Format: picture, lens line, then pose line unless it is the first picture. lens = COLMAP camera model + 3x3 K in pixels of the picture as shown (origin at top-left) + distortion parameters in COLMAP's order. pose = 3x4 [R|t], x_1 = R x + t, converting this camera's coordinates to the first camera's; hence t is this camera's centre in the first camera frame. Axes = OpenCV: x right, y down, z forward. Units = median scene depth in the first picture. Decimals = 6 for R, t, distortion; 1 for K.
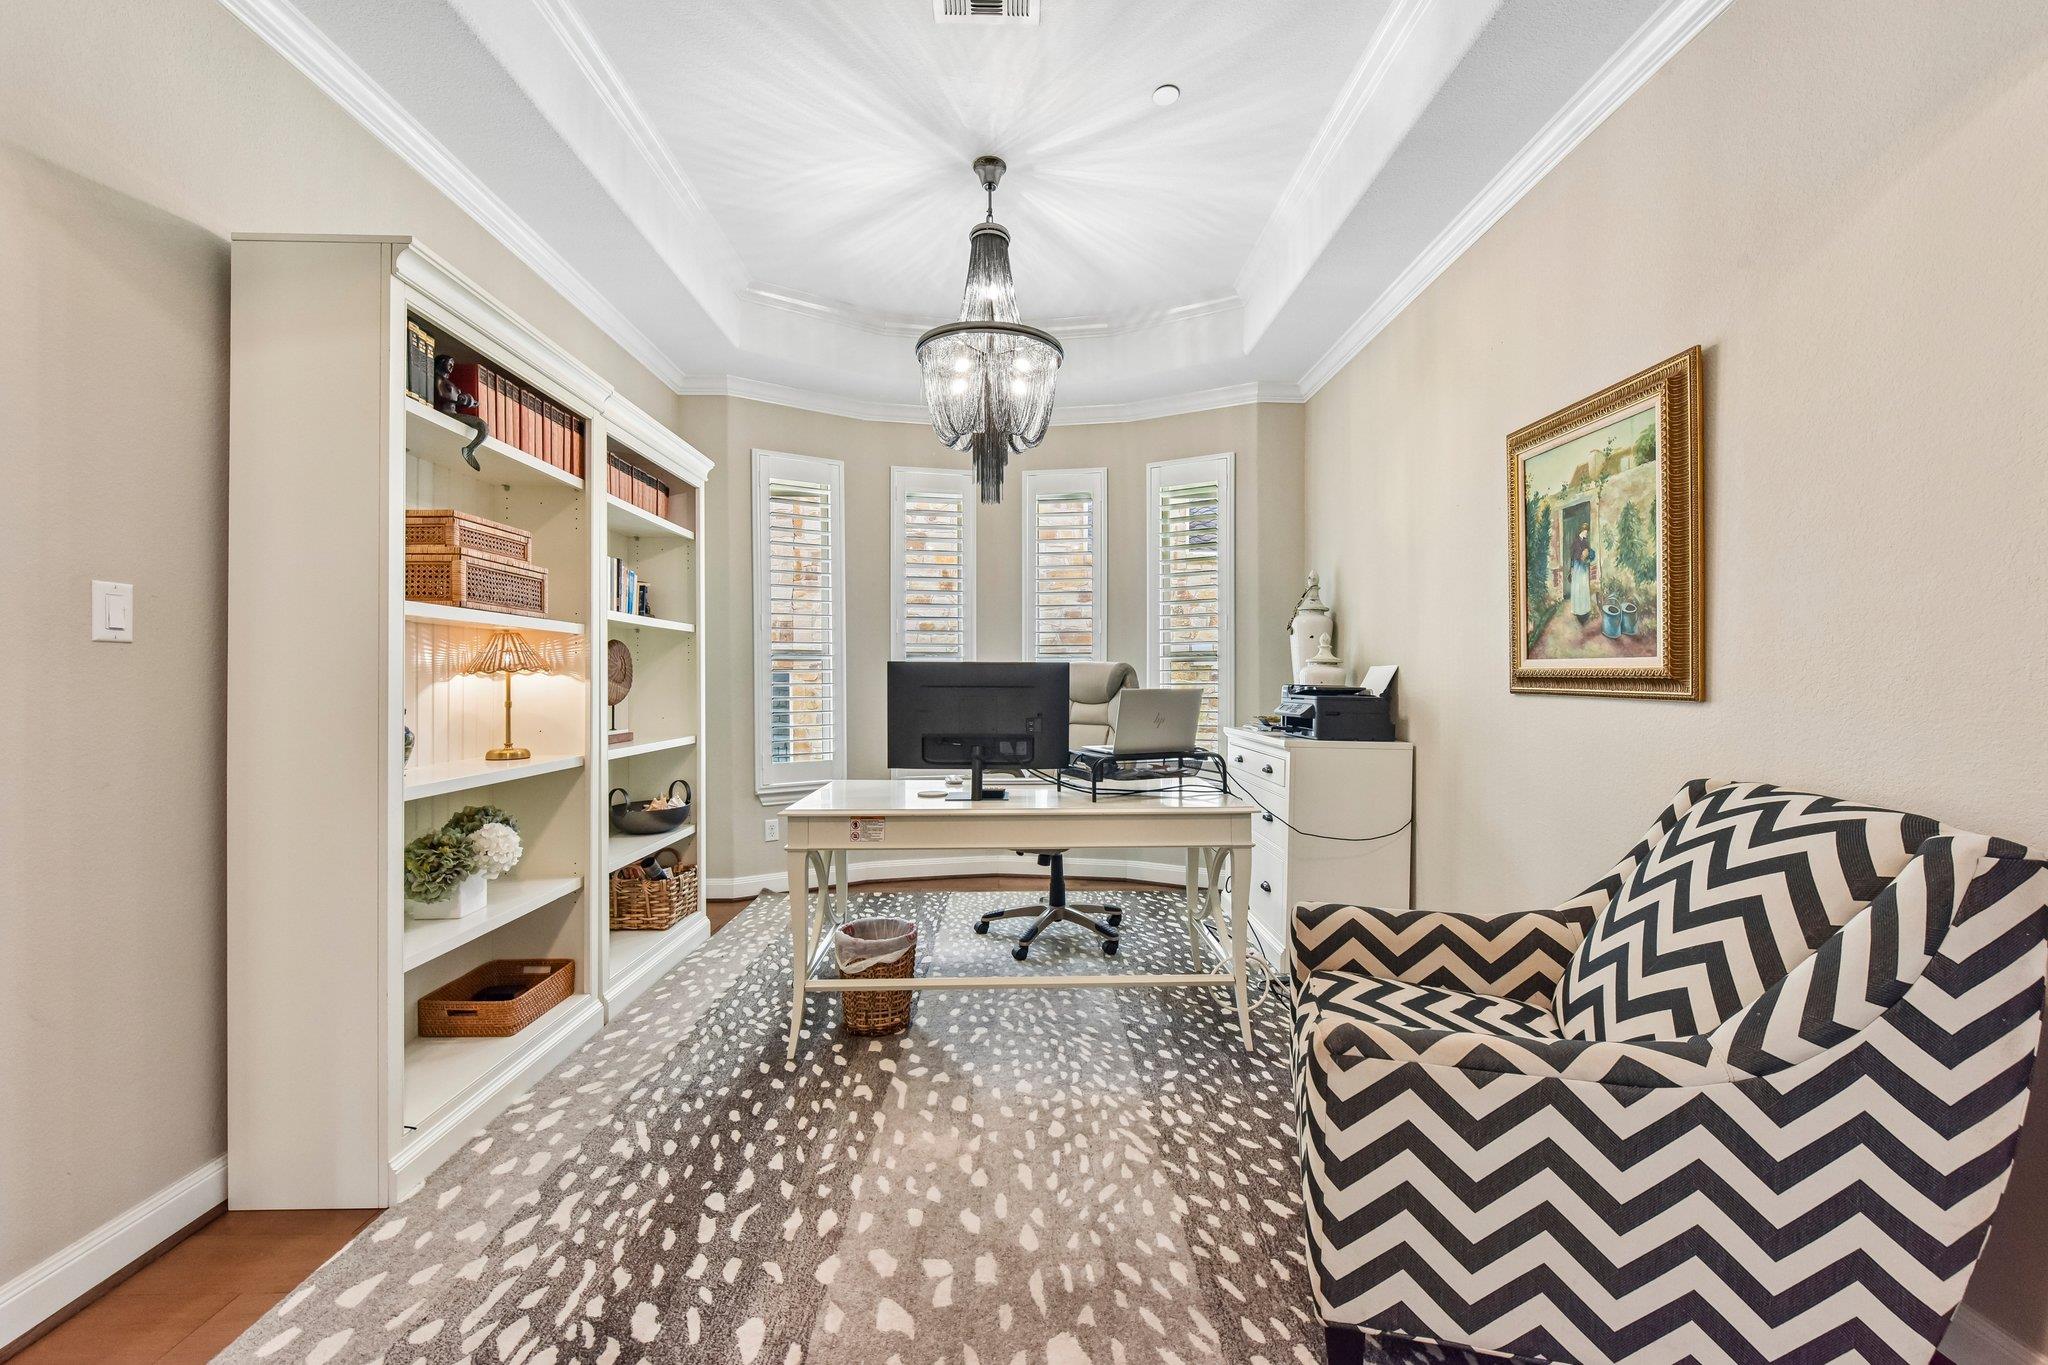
lens RADIAL K [[809.8, 0, 1028.6], [0, 809.8, 681.7], [0, 0, 1]] dist [0.001492, -0.001300]
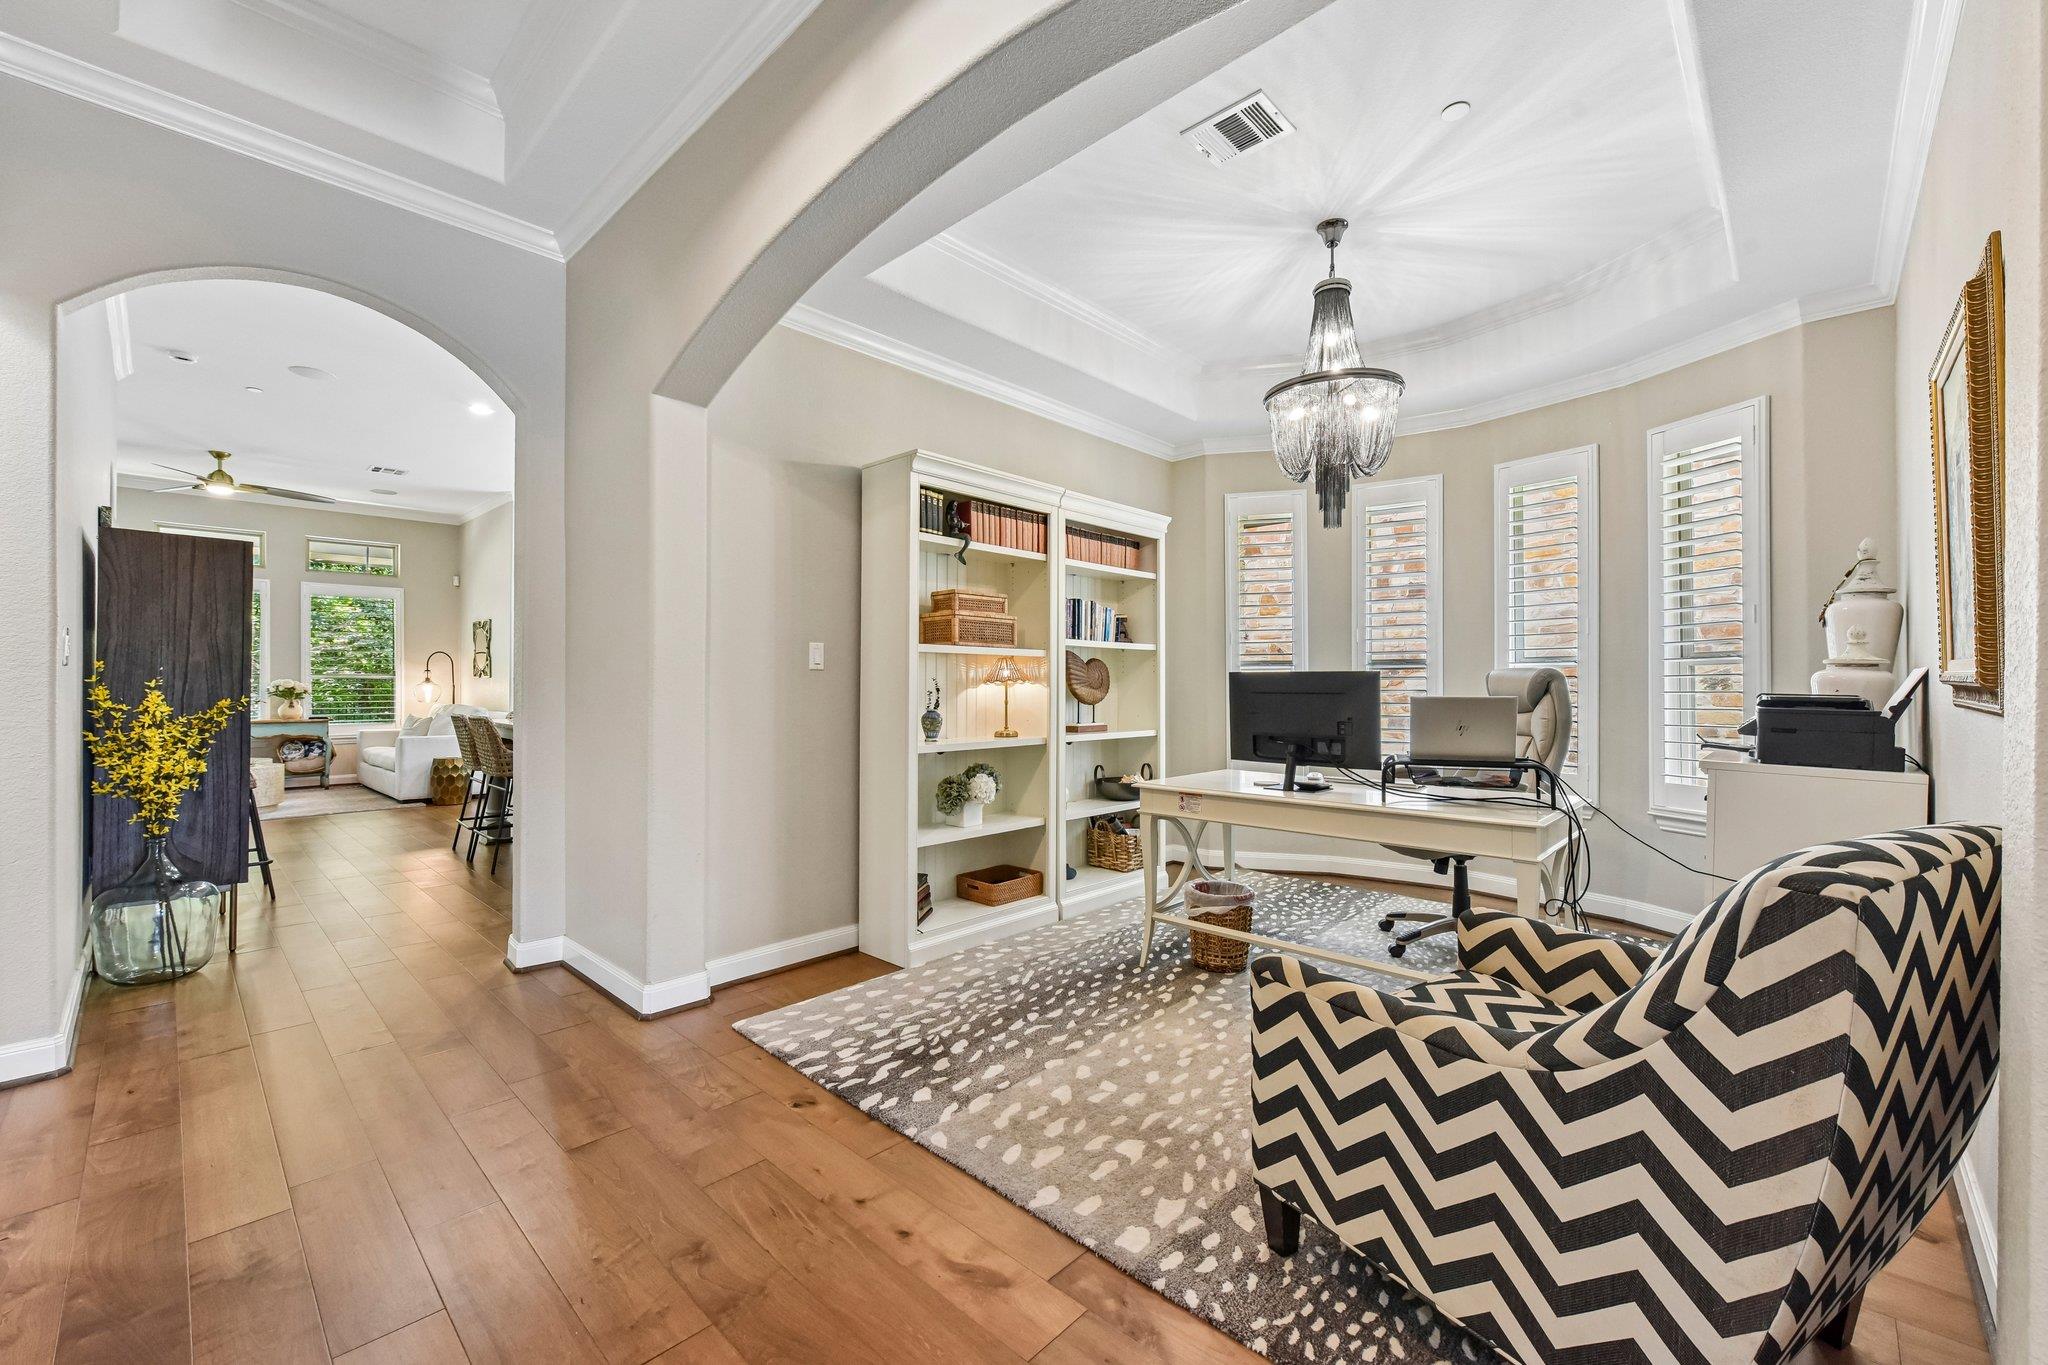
lens RADIAL K [[809.8, 0, 1032.4], [0, 809.8, 681.0], [0, 0, 1]] dist [0.001492, -0.001300]
pose [[0.711251, -0.004932, -0.702921, 0.562523], [-0.000736, 0.999970, -0.007761, -0.002384], [0.702938, 0.006037, 0.711226, -0.102291]]
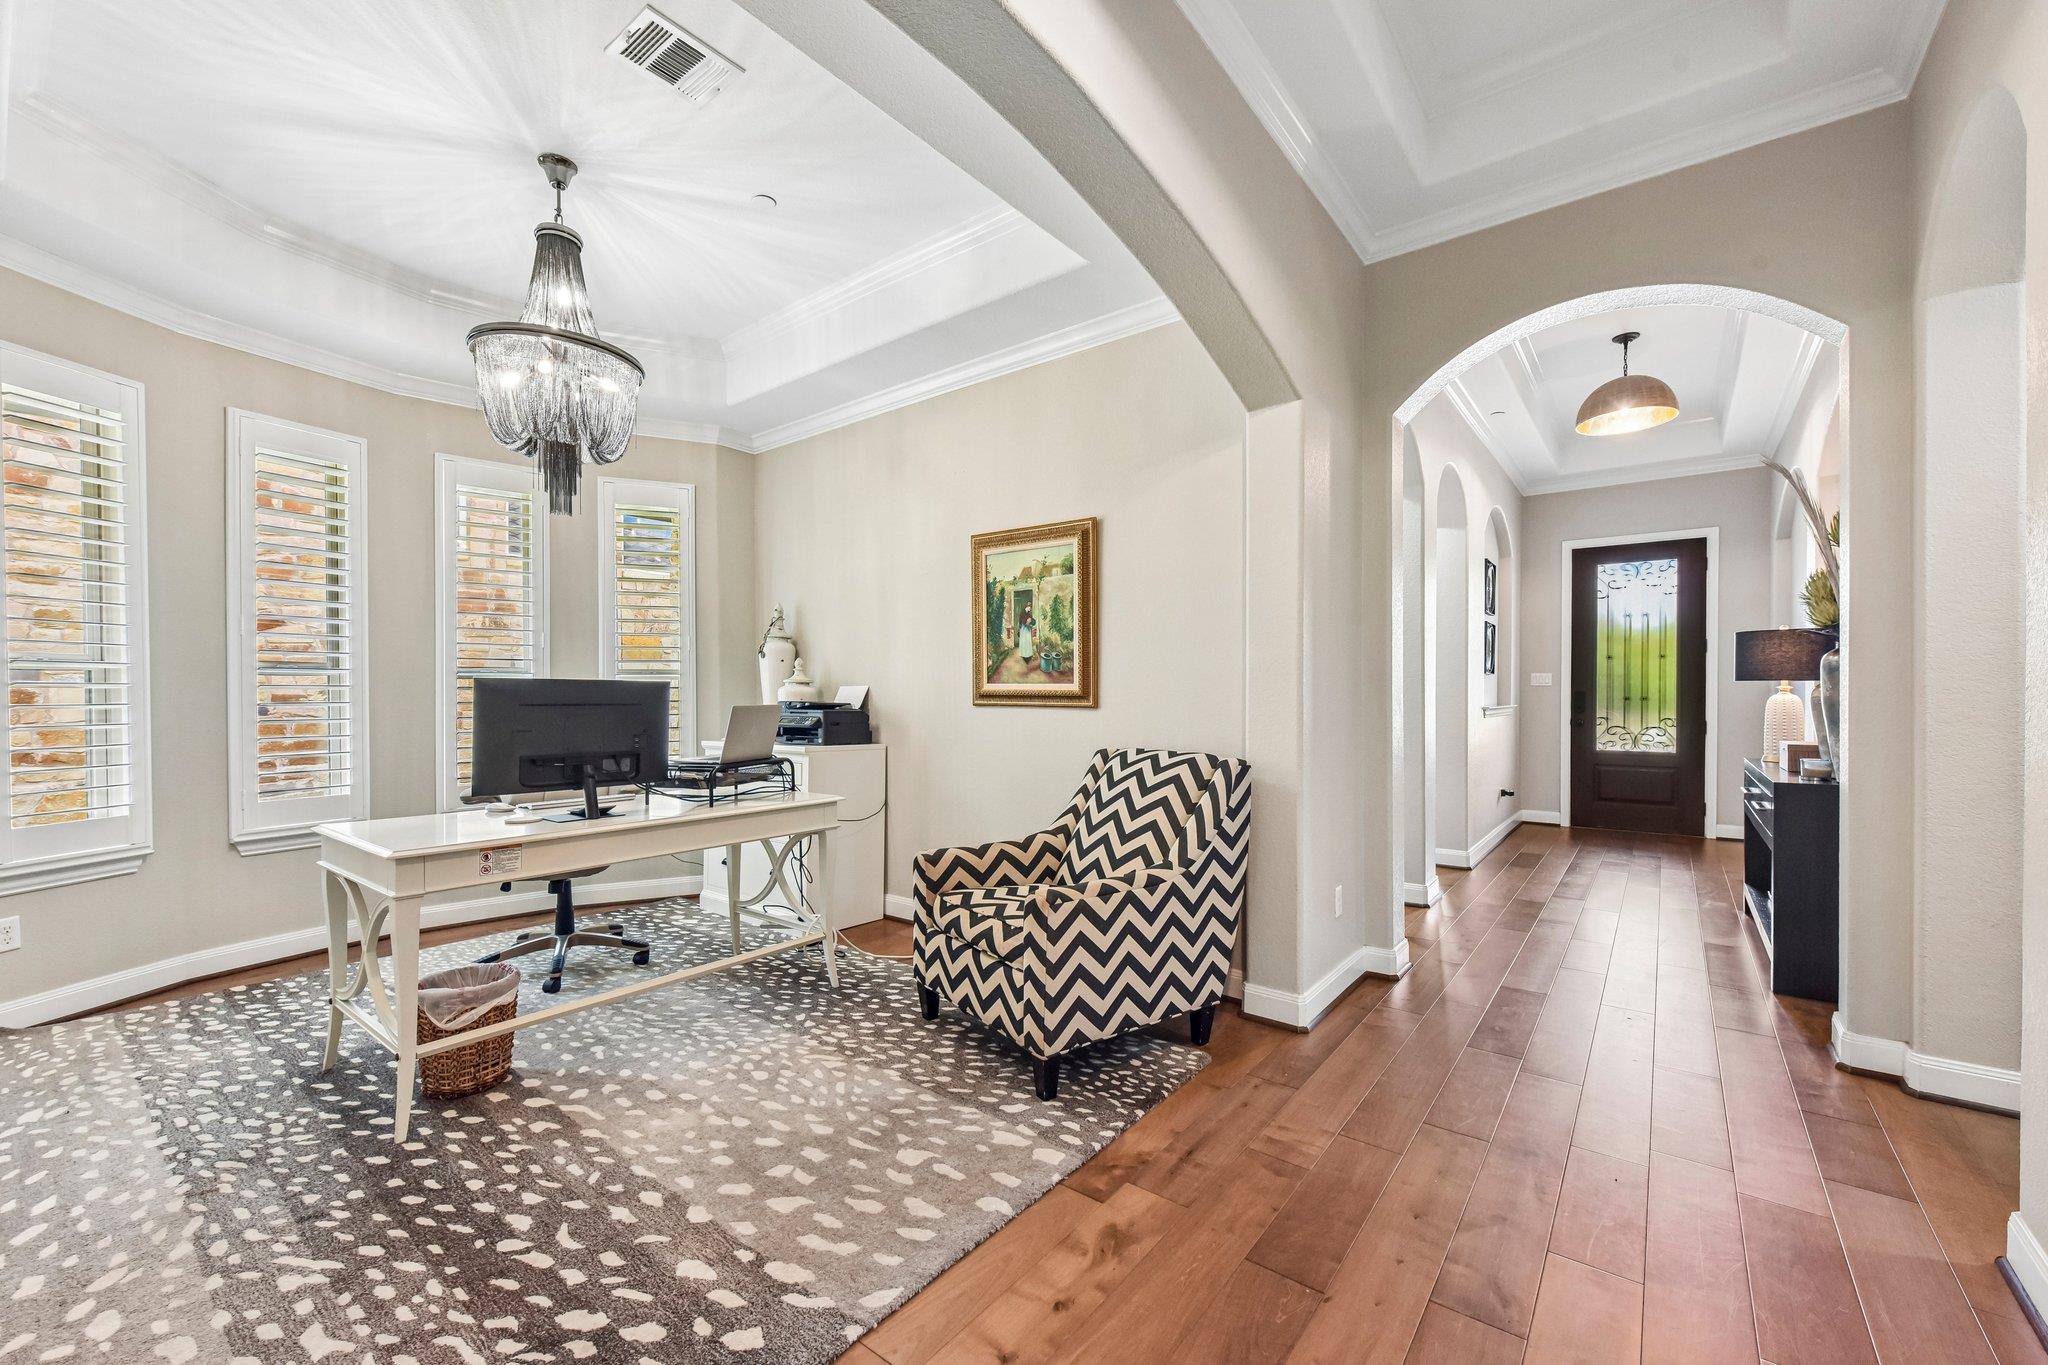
lens RADIAL K [[809.8, 0, 1033.3], [0, 809.8, 702.1], [0, 0, 1]] dist [0.001492, -0.001300]
pose [[0.638738, -0.007372, 0.769389, -0.552616], [0.004155, 0.999973, 0.006132, -0.001451], [-0.769413, -0.000720, 0.638751, -0.063000]]
